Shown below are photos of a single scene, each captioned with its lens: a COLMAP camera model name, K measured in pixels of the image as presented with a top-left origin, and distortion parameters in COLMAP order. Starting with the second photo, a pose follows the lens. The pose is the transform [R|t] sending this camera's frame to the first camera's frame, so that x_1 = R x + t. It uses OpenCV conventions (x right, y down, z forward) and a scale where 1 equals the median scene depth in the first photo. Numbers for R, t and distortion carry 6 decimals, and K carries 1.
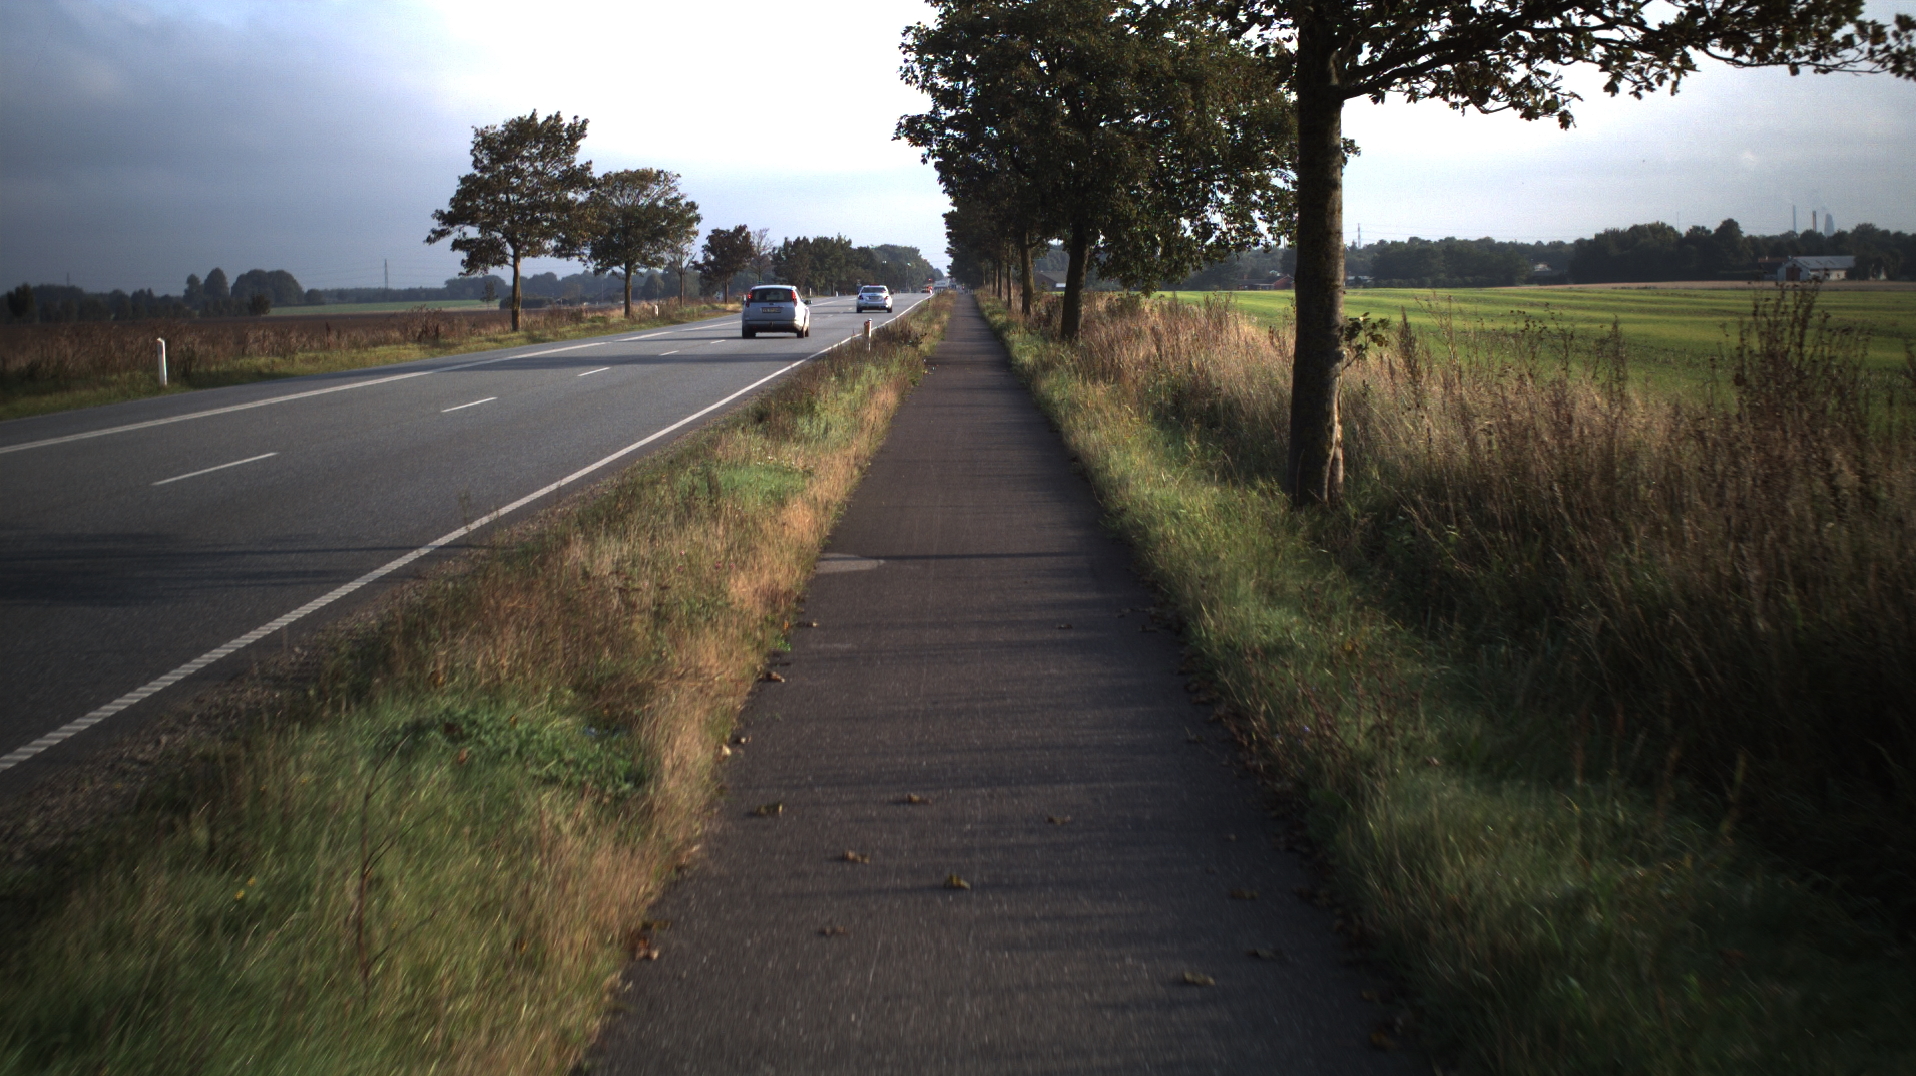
lens RADIAL K [[1410.9, 0, 959.9], [0, 1410.9, 540.5], [0, 0, 1]] dist [-0.045237, -0.001856]
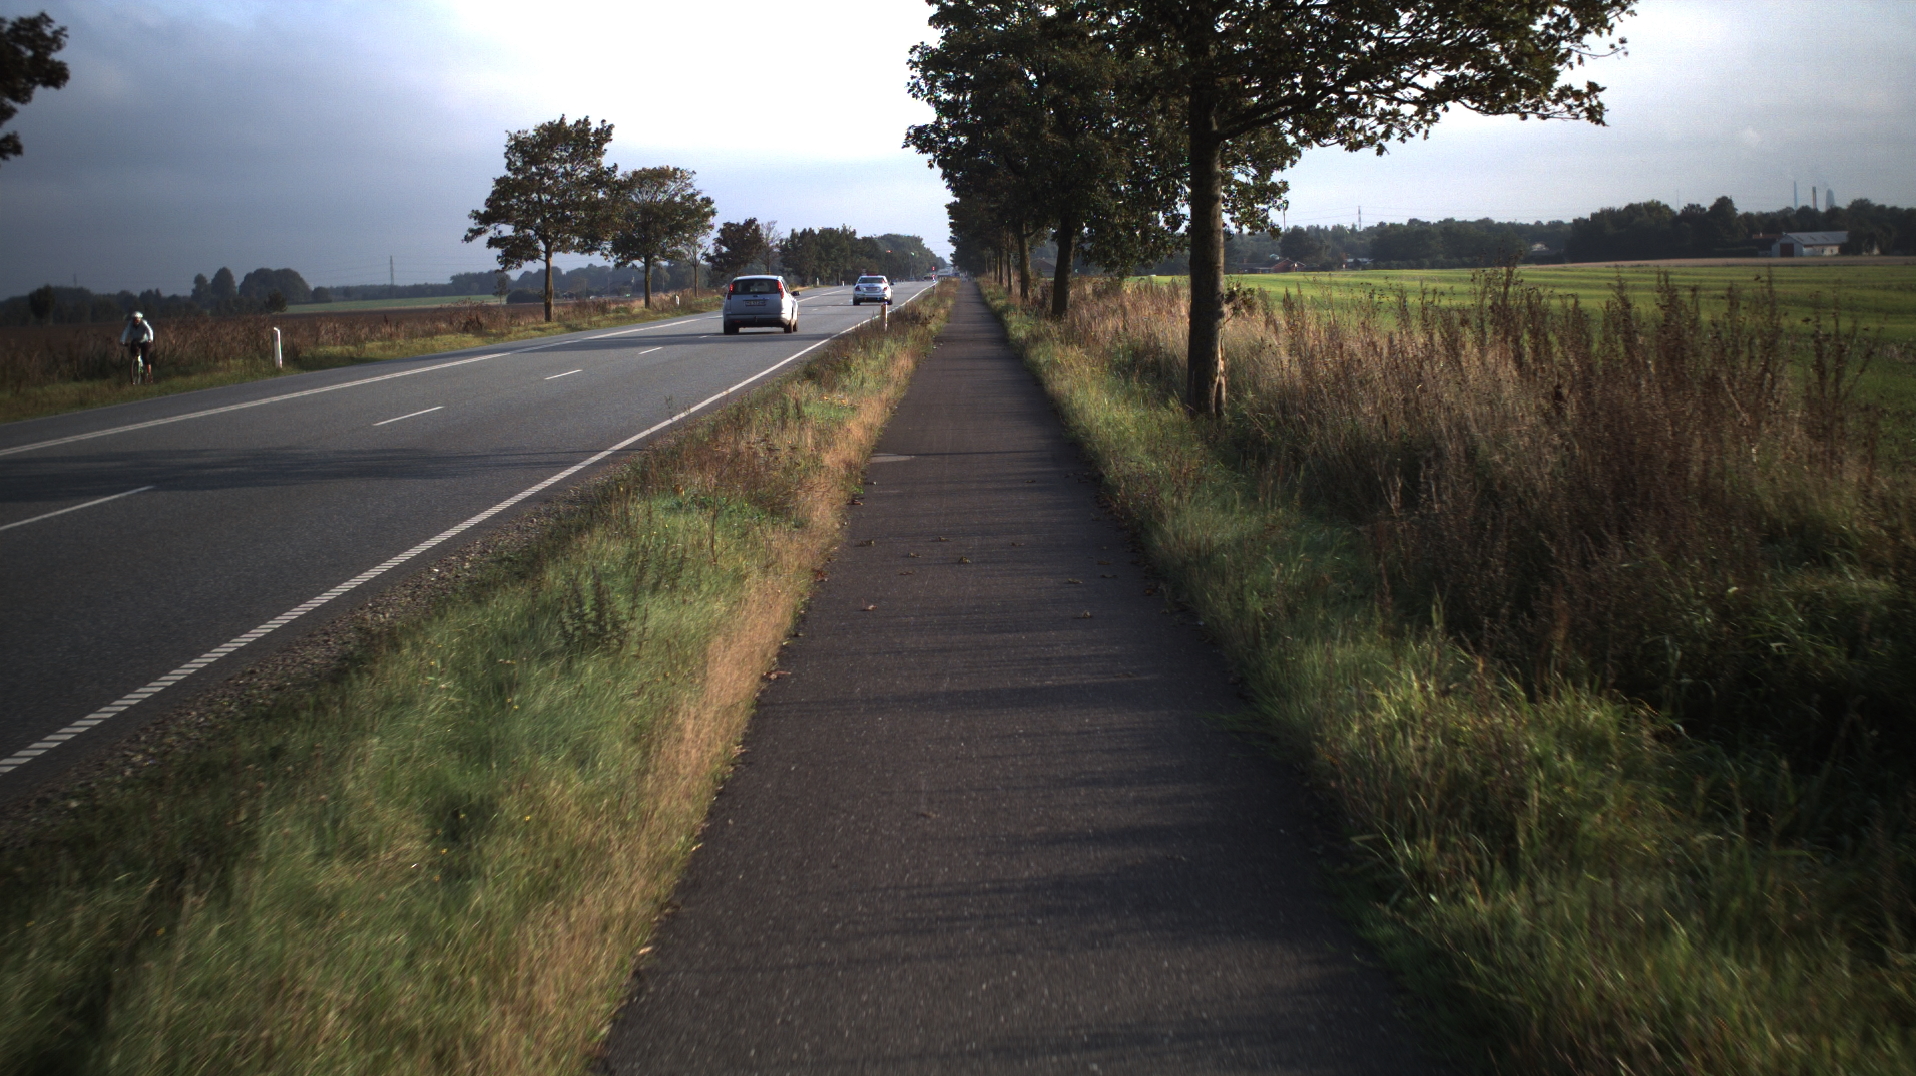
lens RADIAL K [[1547.1, 0, 957.3], [0, 1547.1, 535.7], [0, 0, 1]] dist [-0.058517, 0.005655]
pose [[0.999885, -0.013887, -0.006035, 0.000113], [0.013817, 0.999838, -0.011572, 0.046774], [0.006195, 0.011488, 0.999915, -0.249207]]
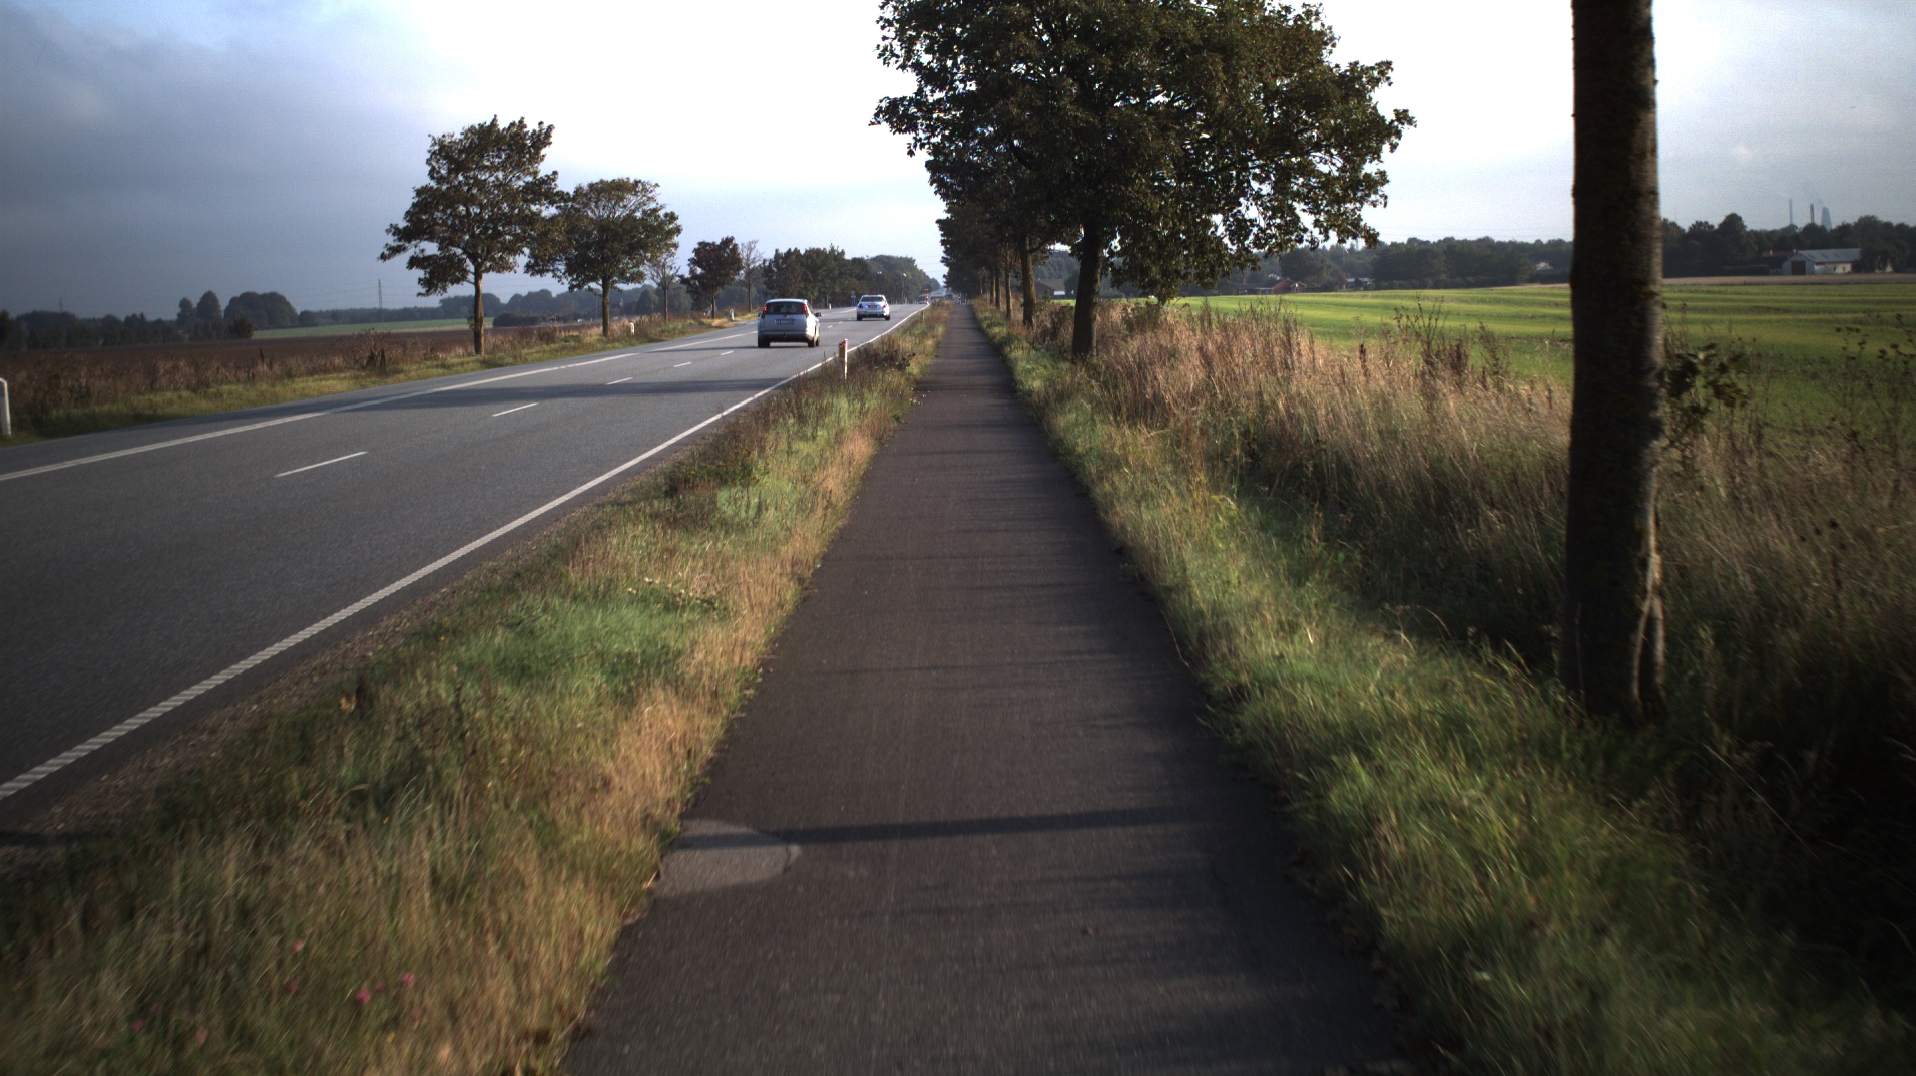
lens RADIAL K [[1300.4, 0, 968.4], [0, 1300.4, 530.5], [0, 0, 1]] dist [-0.042453, 0.002790]
pose [[0.999807, -0.019170, 0.004335, 0.003019], [0.019166, 0.999816, 0.001048, -0.039431], [-0.004355, -0.000965, 0.999990, 0.209476]]
